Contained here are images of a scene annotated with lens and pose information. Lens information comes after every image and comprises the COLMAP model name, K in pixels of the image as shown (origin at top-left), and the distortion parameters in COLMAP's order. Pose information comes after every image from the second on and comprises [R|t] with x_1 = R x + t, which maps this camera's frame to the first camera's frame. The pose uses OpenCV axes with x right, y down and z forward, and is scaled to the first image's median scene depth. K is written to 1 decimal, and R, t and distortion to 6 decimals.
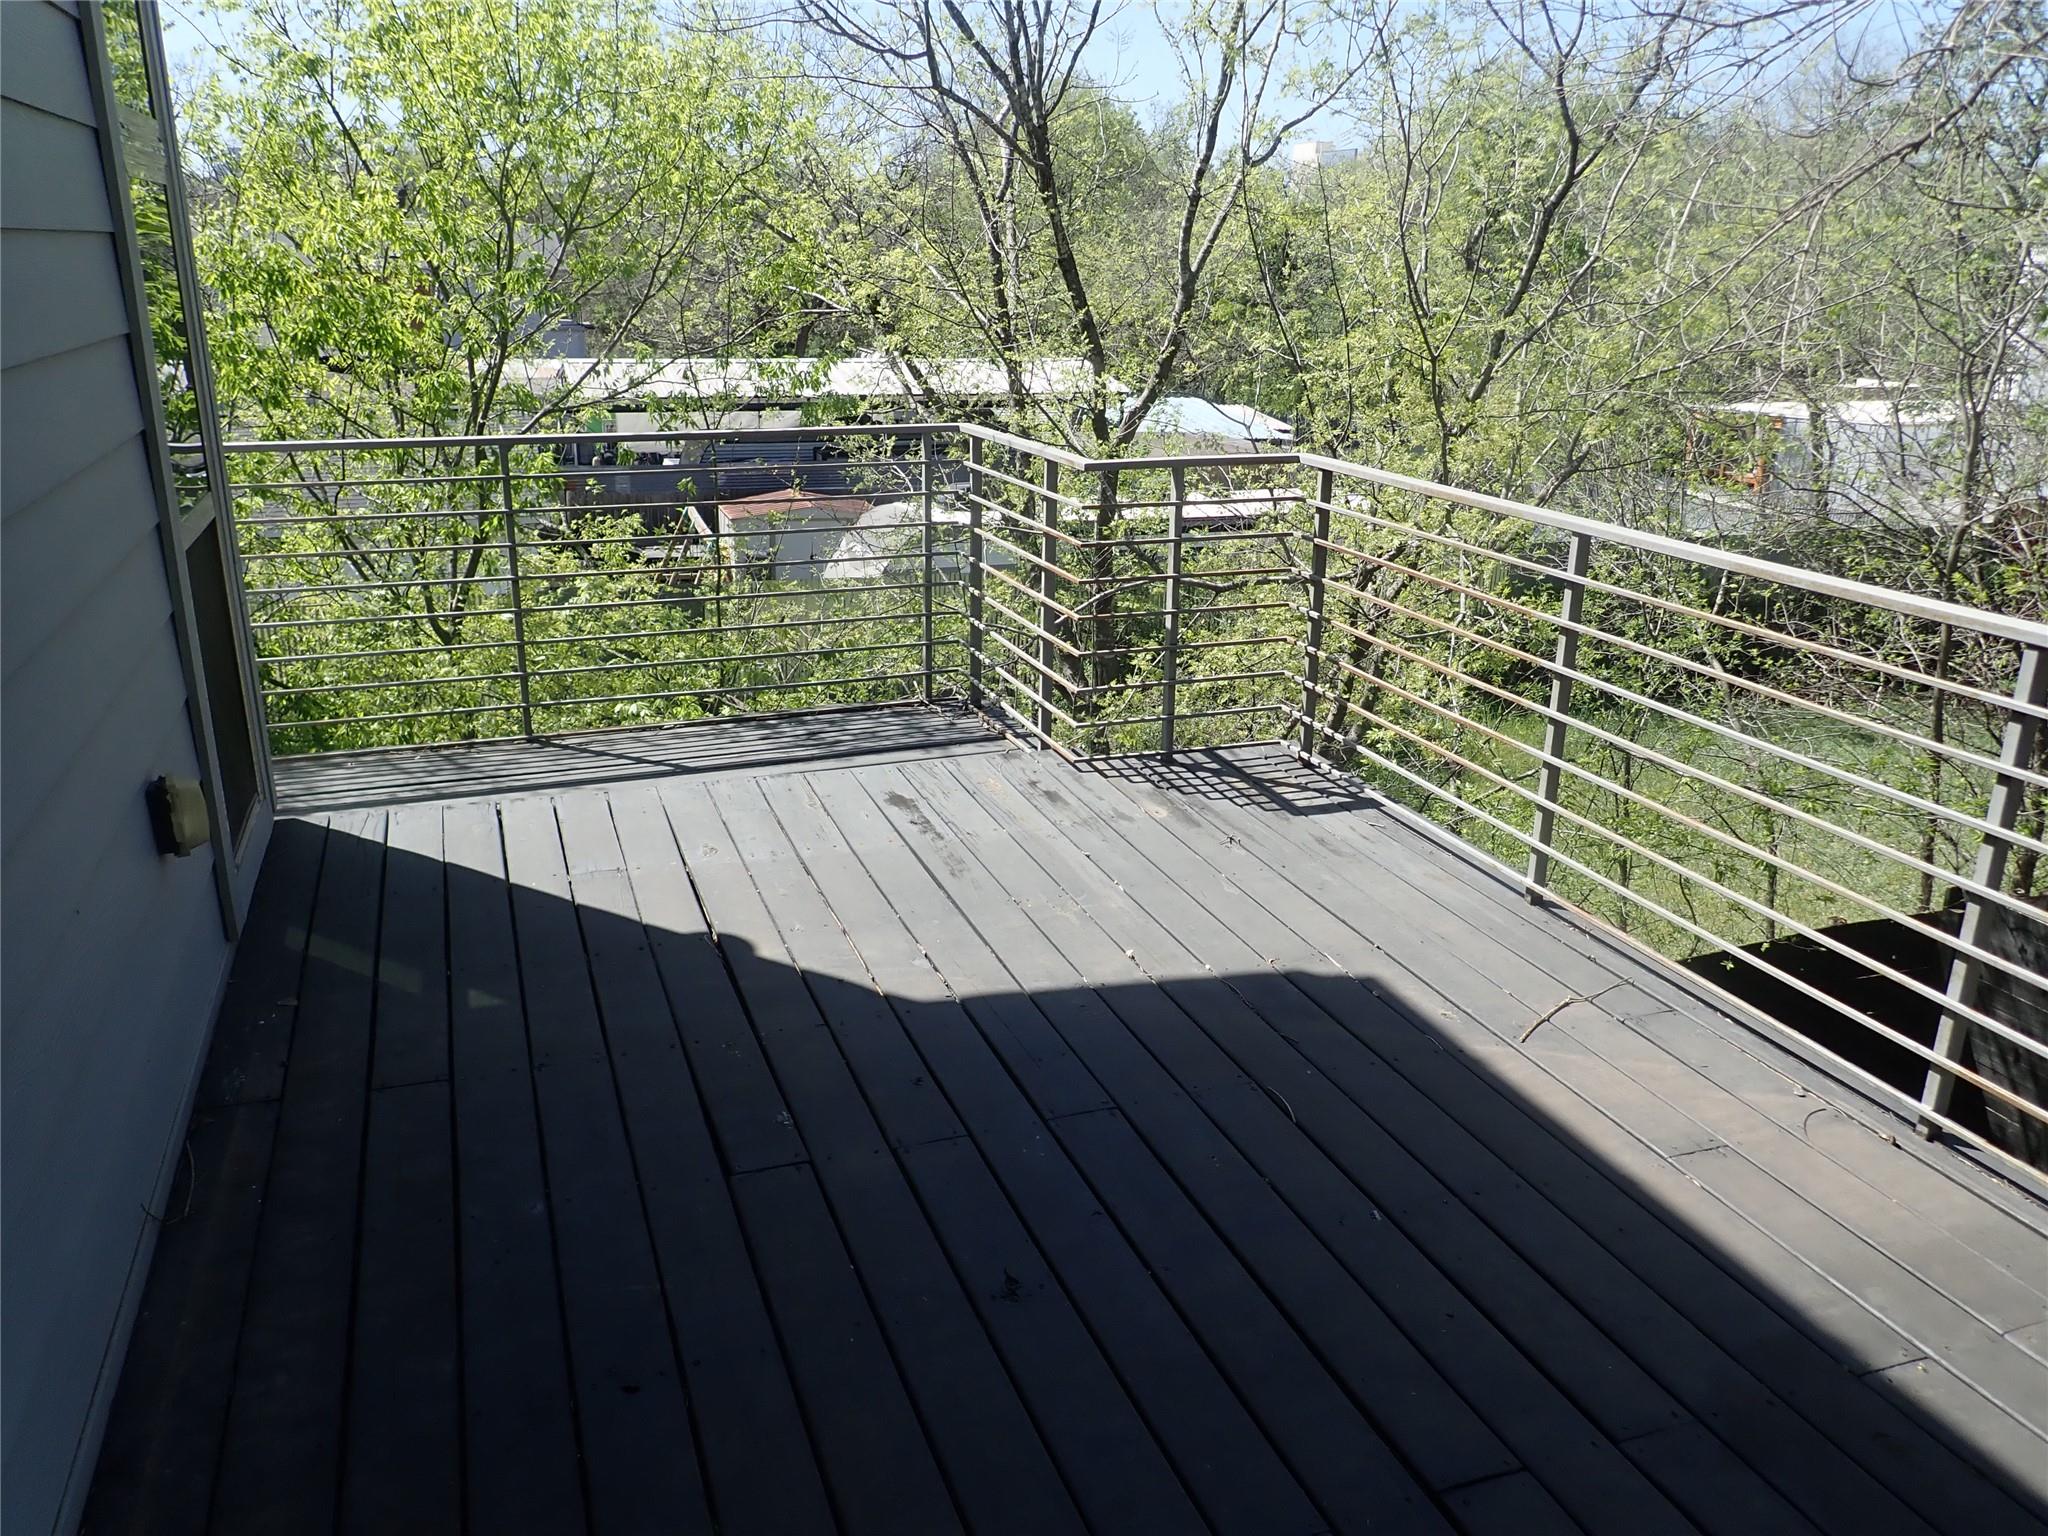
lens RADIAL K [[1526.4, 0, 1010.3], [0, 1526.4, 770.8], [0, 0, 1]] dist [0.006053, -0.004490]
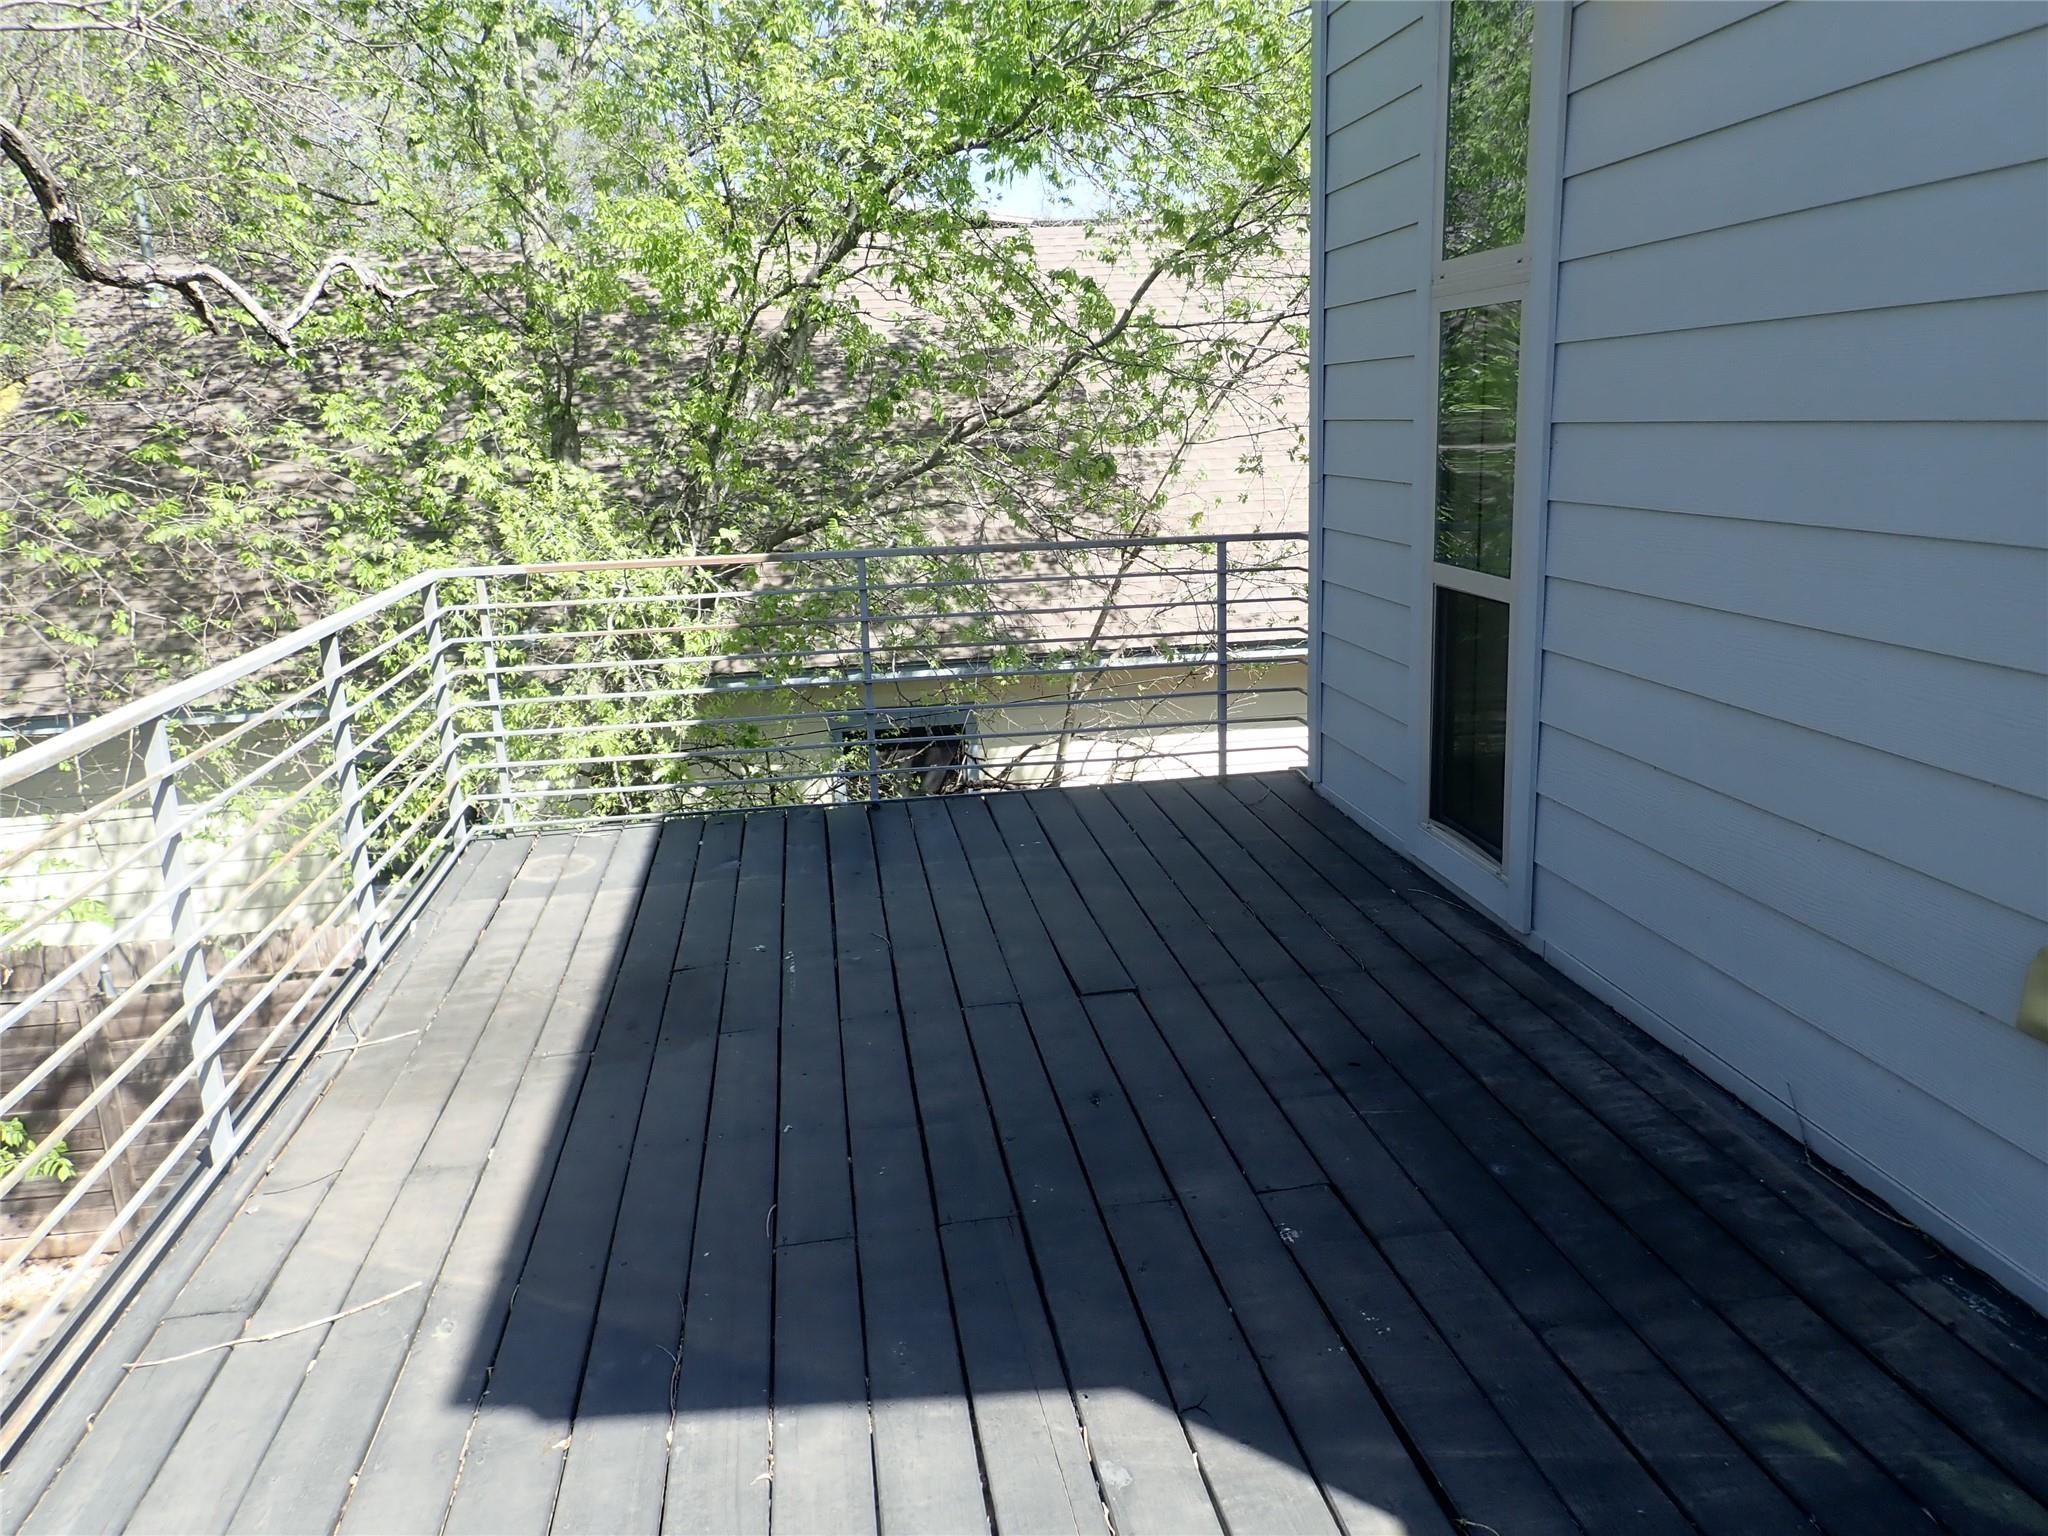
lens RADIAL K [[1526.4, 0, 1010.3], [0, 1526.4, 770.8], [0, 0, 1]] dist [0.006053, -0.004490]
pose [[-0.978578, -0.021901, 0.204710, -0.144618], [0.090403, 0.847626, 0.522836, -0.459631], [-0.184968, 0.530142, -0.827488, 1.450680]]
